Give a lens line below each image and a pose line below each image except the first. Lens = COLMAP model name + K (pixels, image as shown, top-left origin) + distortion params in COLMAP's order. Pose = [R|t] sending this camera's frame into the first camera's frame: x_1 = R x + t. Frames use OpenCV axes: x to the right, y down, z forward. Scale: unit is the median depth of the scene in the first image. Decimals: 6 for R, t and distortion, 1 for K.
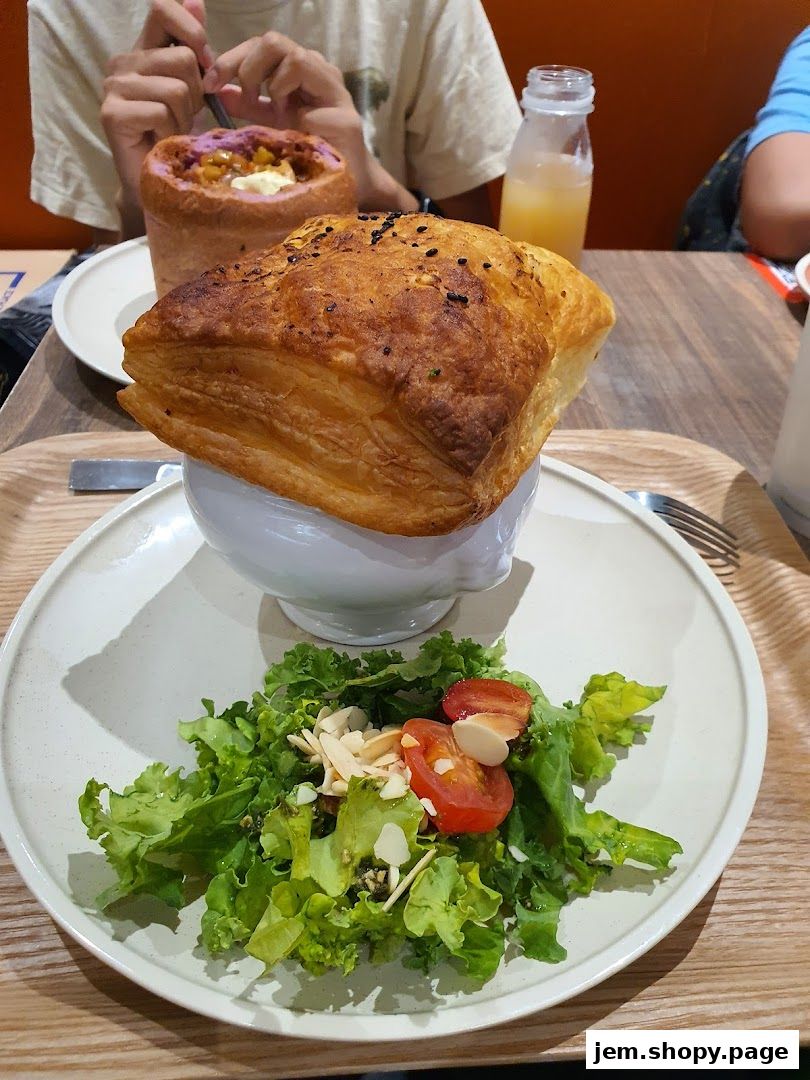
lens RADIAL K [[881.0, 0, 405.0], [0, 881.0, 540.0], [0, 0, 1]] dist [0.001707, 0.000061]
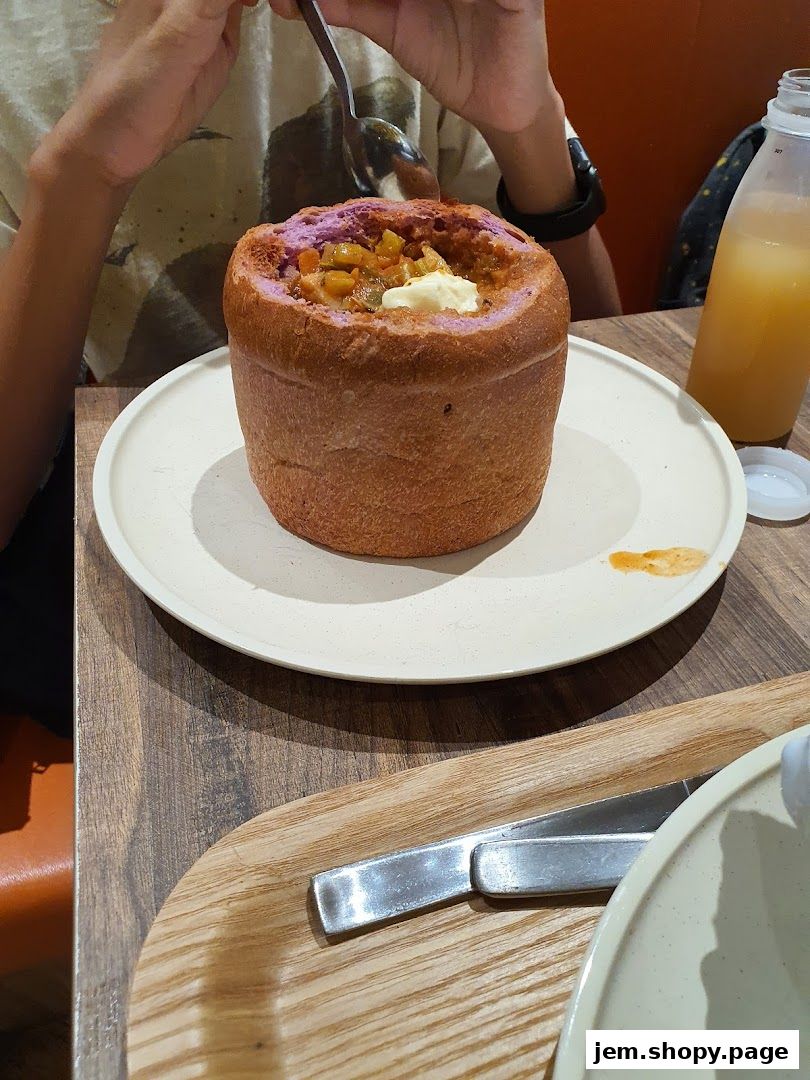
lens RADIAL K [[841.9, 0, 405.0], [0, 841.9, 540.0], [0, 0, 1]] dist [0.035791, 0.003955]
pose [[0.968729, -0.172132, 0.178702, -0.301254], [0.172074, 0.984955, 0.015941, -0.230796], [-0.178757, 0.015307, 0.983774, 0.392790]]
